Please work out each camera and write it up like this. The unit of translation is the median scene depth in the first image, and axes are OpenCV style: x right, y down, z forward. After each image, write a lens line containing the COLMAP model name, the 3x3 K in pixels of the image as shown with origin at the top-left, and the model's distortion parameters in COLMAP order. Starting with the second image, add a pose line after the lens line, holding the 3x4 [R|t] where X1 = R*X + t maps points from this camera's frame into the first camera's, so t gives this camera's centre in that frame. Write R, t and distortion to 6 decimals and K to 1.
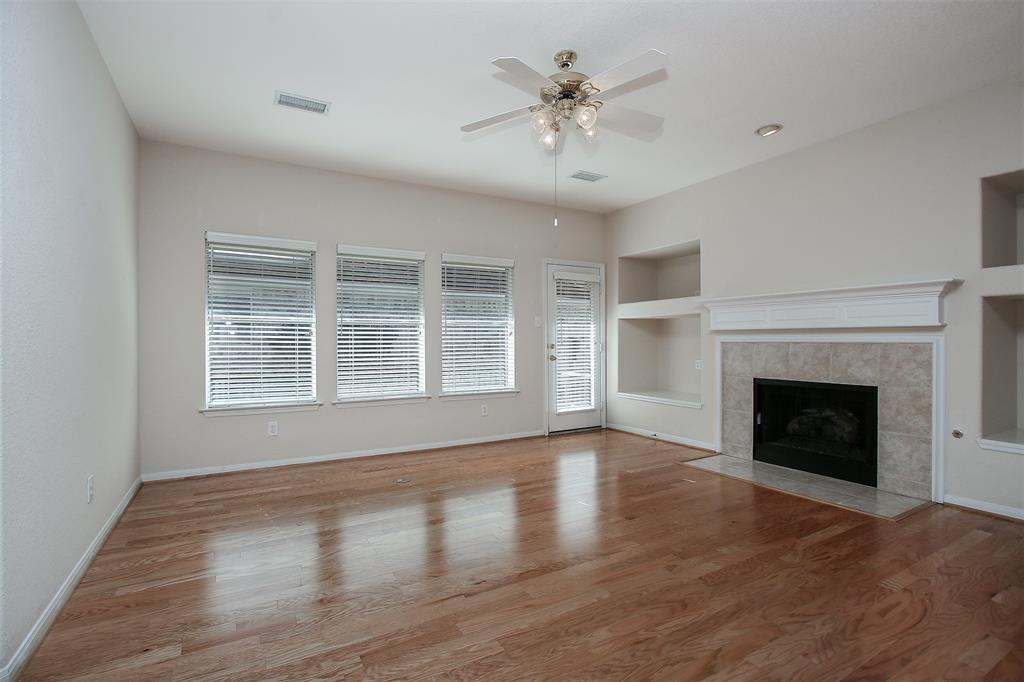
lens RADIAL K [[463.0, 0, 481.1], [0, 463.0, 341.0], [0, 0, 1]] dist [-0.003299, -0.000193]
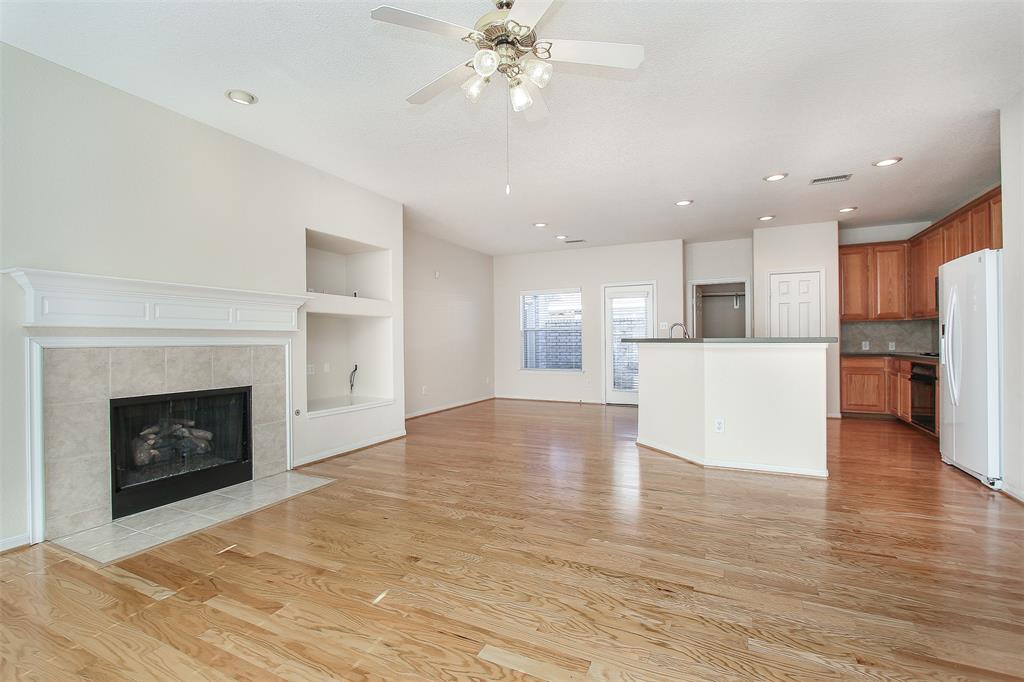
lens RADIAL K [[470.5, 0, 506.1], [0, 470.5, 341.1], [0, 0, 1]] dist [-0.005616, -0.000001]
pose [[-0.584909, 0.007097, 0.811068, -0.401127], [0.009923, 0.999949, -0.001594, 0.001972], [-0.811039, 0.007115, -0.584949, 1.216924]]
